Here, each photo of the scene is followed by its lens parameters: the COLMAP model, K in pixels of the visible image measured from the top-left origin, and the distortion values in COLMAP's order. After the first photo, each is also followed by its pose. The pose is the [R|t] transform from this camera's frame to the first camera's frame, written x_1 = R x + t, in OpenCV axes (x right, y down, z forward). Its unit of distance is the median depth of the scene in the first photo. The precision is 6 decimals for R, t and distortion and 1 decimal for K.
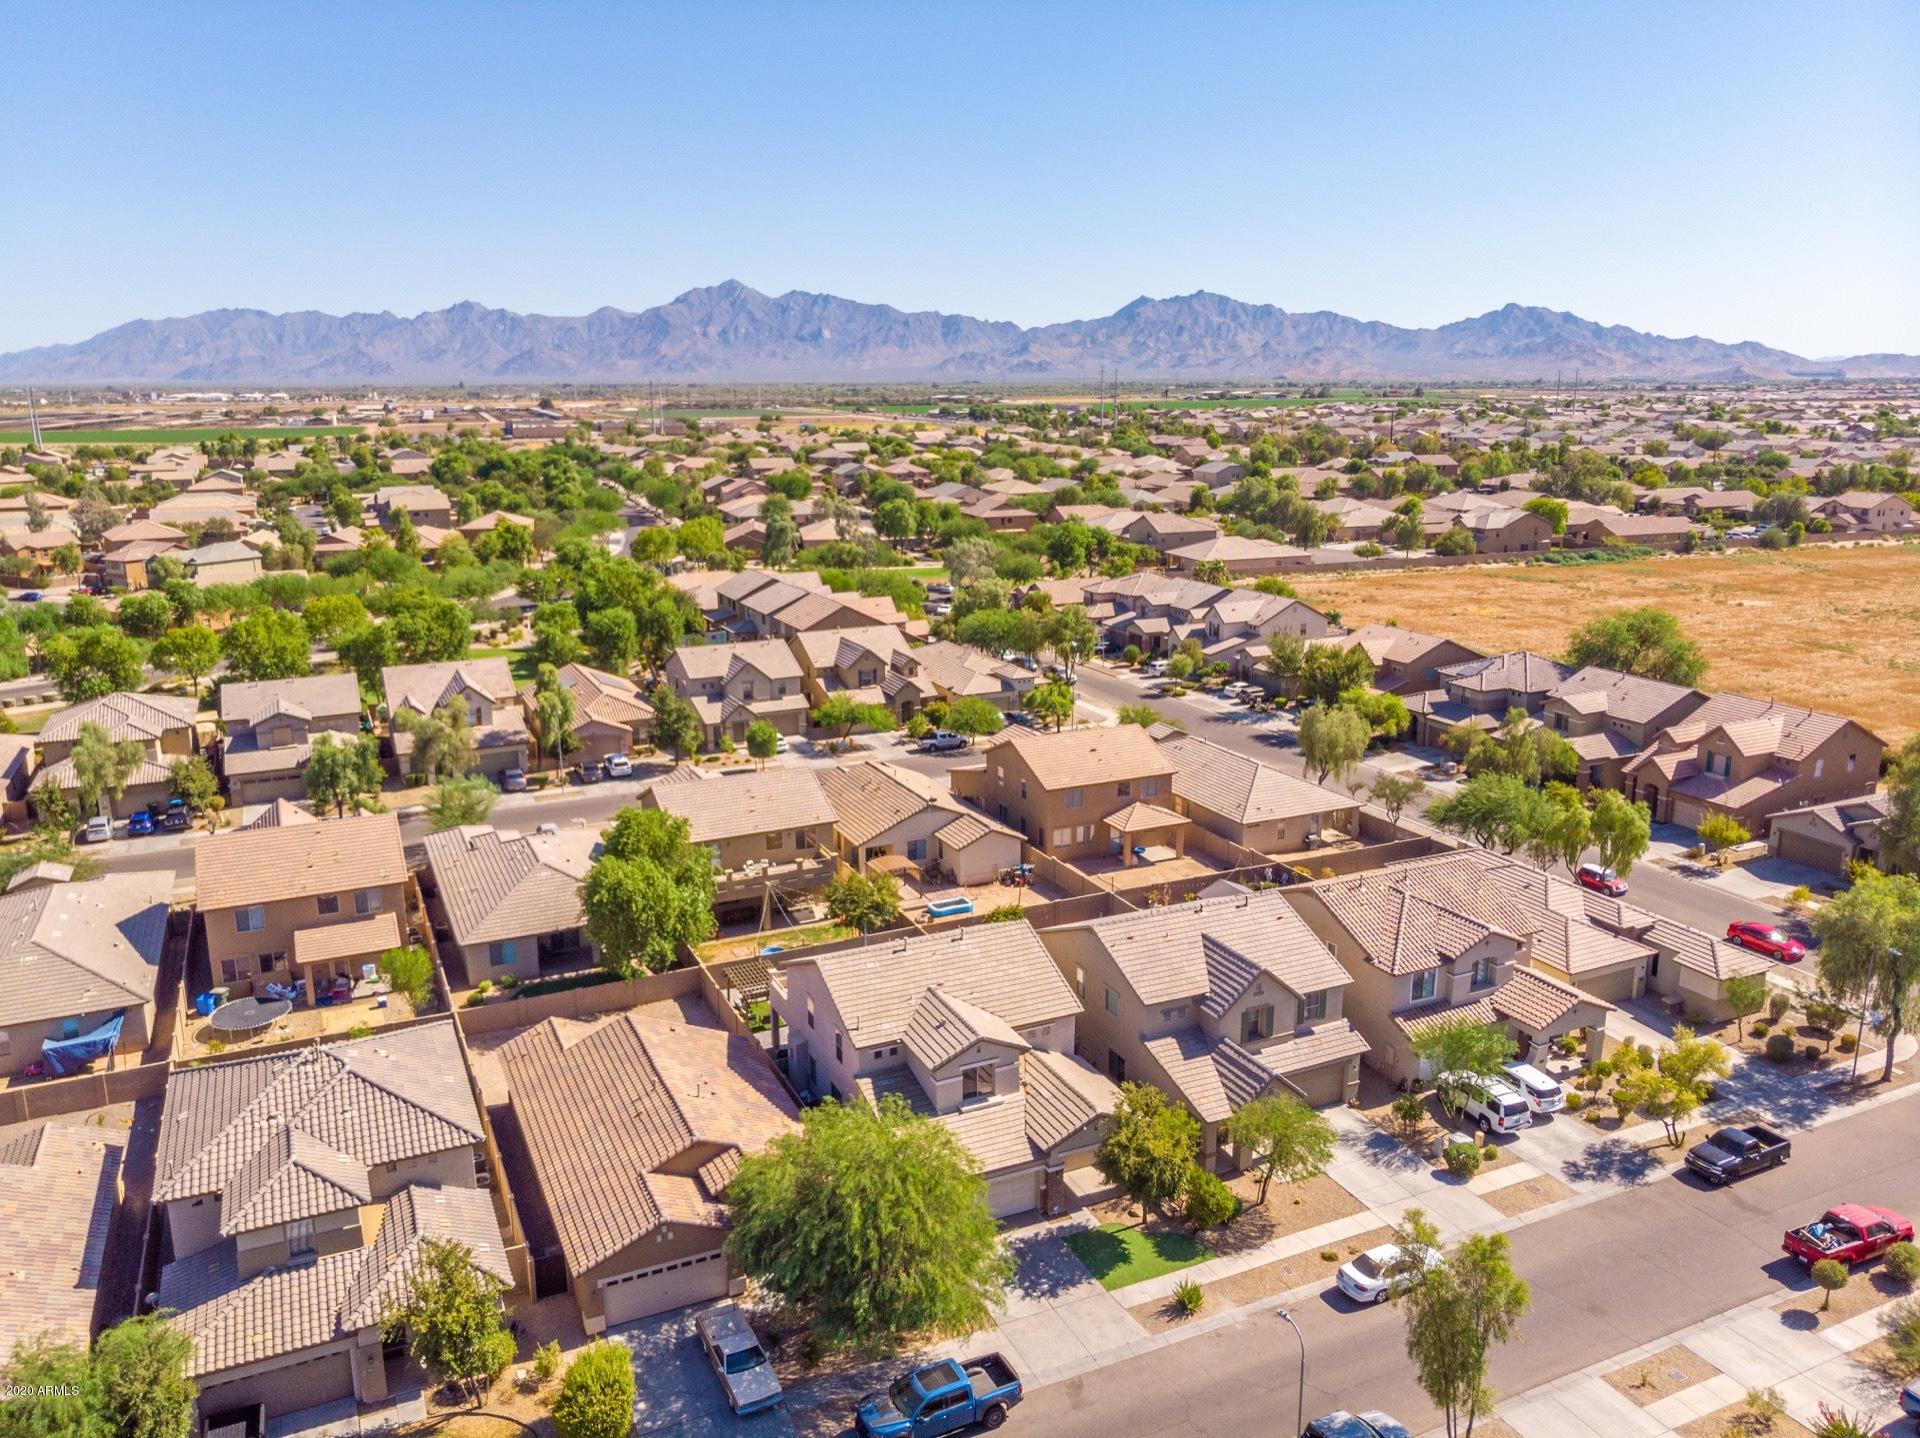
lens RADIAL K [[1434.1, 0, 948.2], [0, 1434.1, 720.1], [0, 0, 1]] dist [0.005776, -0.003573]
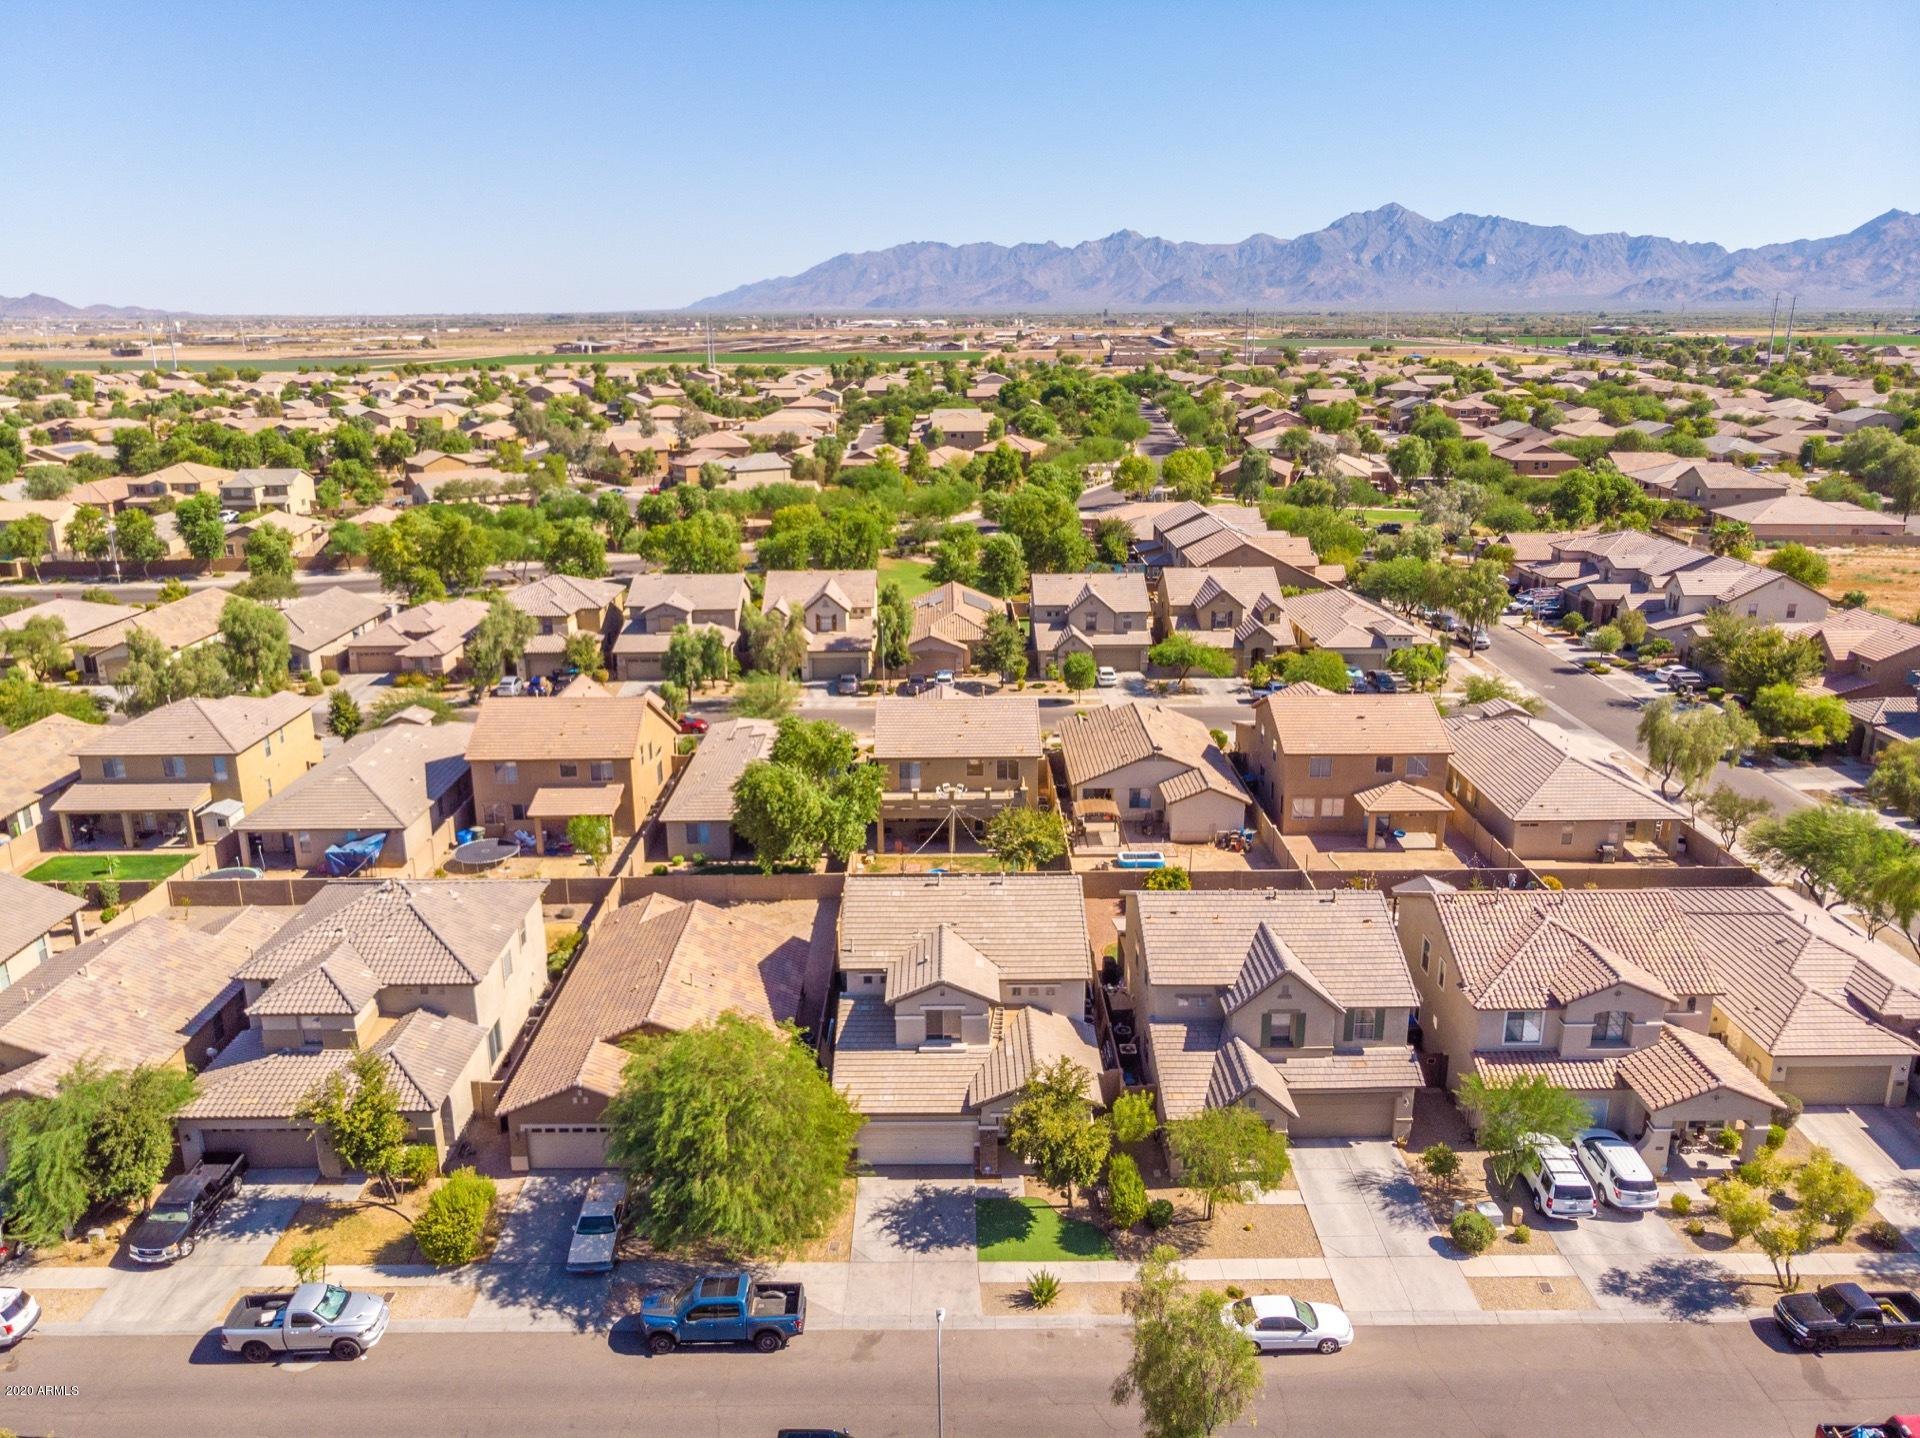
lens RADIAL K [[1434.1, 0, 950.5], [0, 1434.1, 711.0], [0, 0, 1]] dist [0.005776, -0.003573]
pose [[0.909637, 0.114703, -0.399254, 0.231470], [-0.098409, 0.993266, 0.061148, -0.013241], [0.403579, -0.016332, 0.914799, 0.063162]]
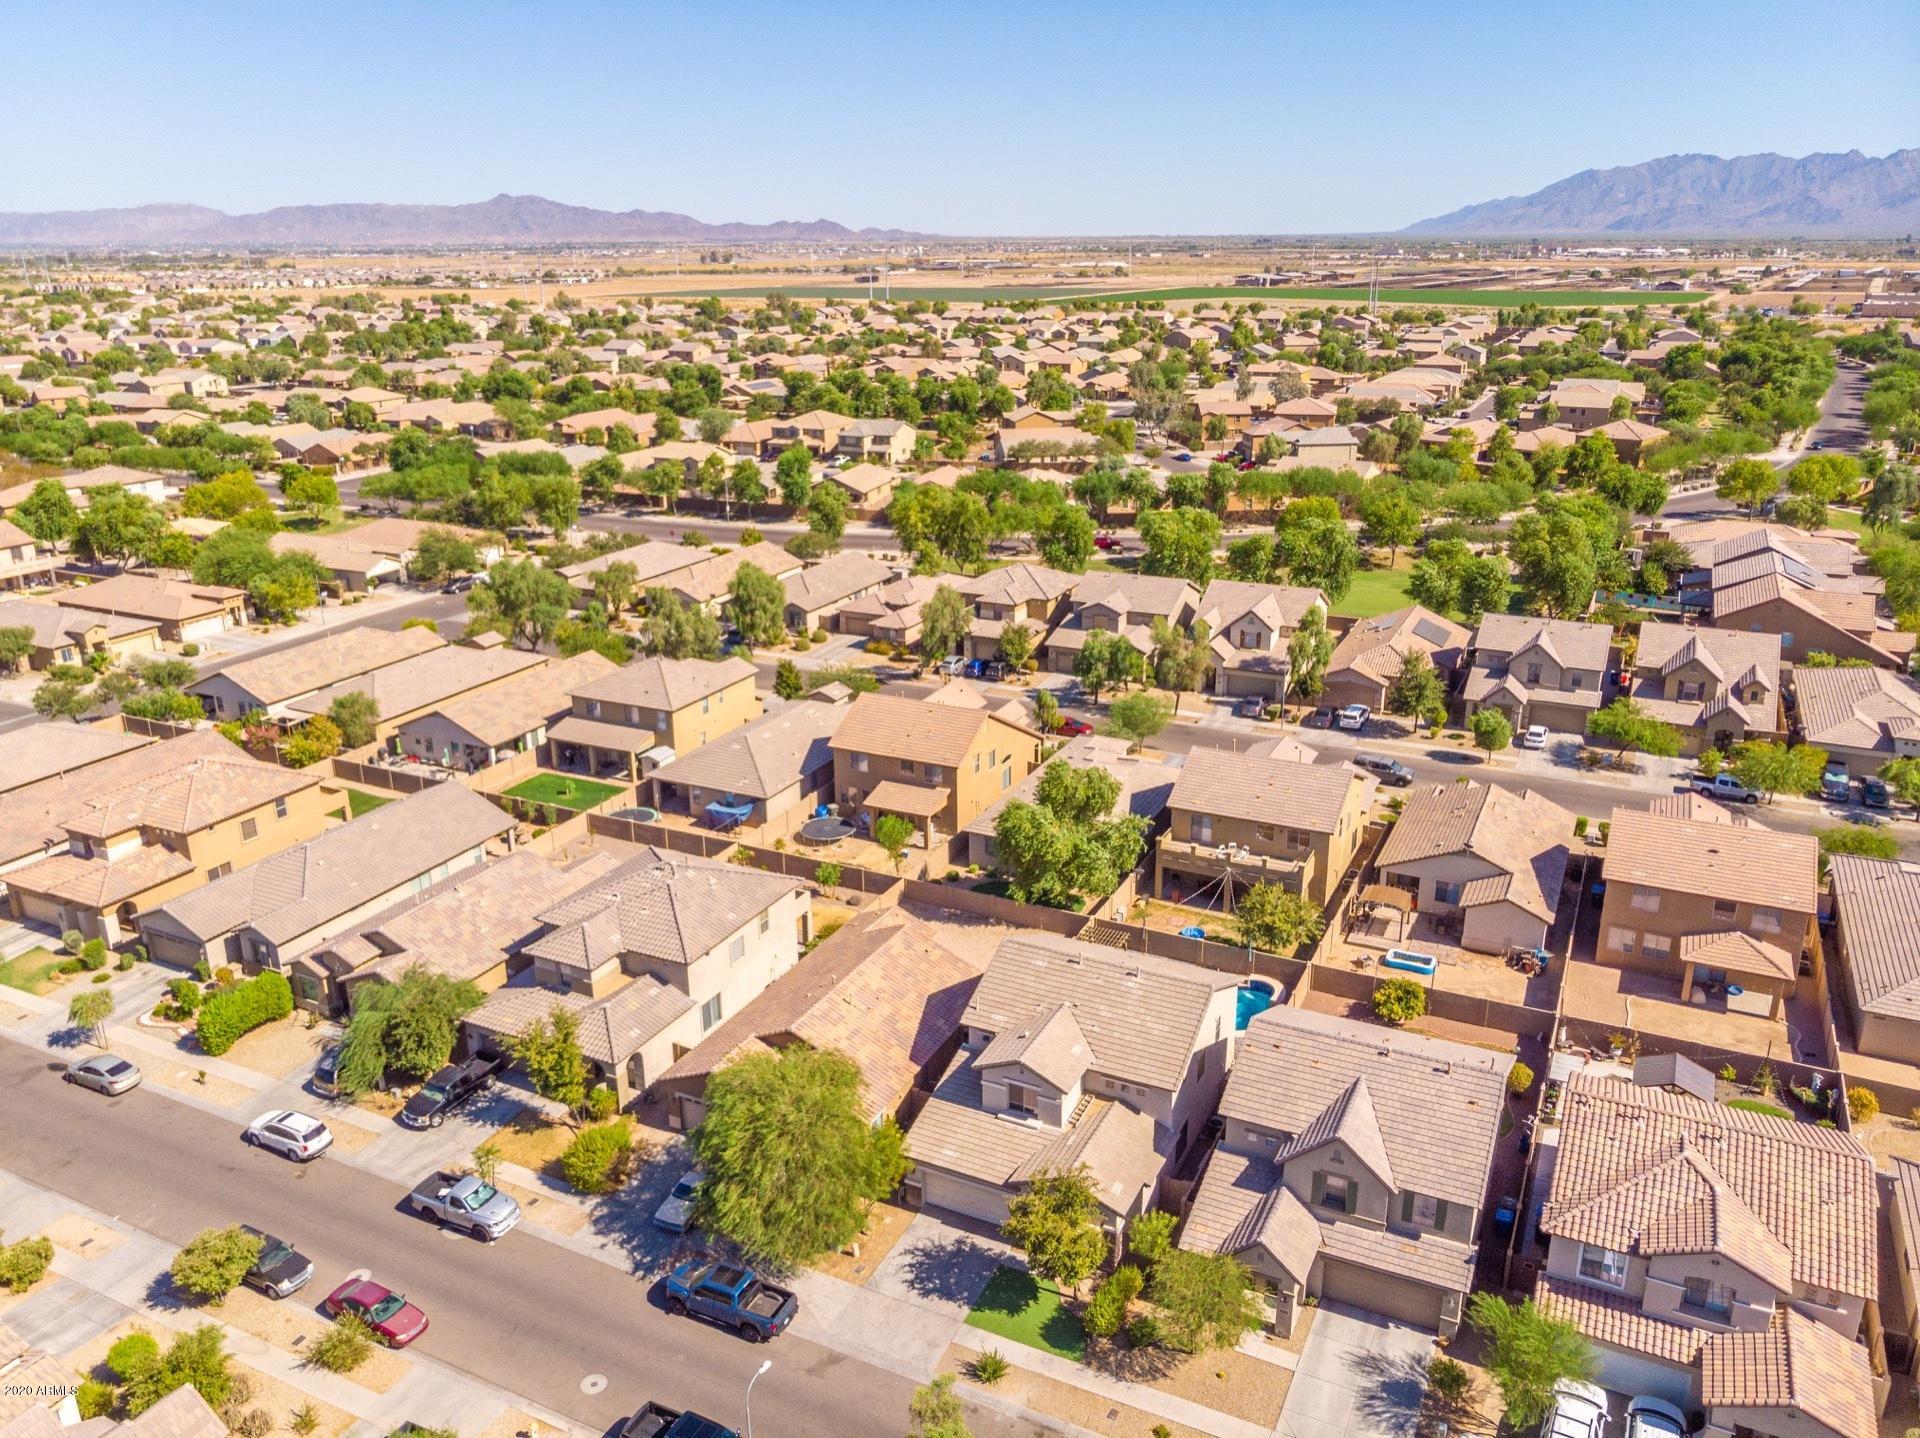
lens RADIAL K [[1434.1, 0, 952.3], [0, 1434.1, 713.9], [0, 0, 1]] dist [0.005776, -0.003573]
pose [[0.626828, 0.251528, -0.737442, 0.411795], [-0.181923, 0.967547, 0.175378, -0.117811], [0.757622, 0.024226, 0.652244, 0.154109]]
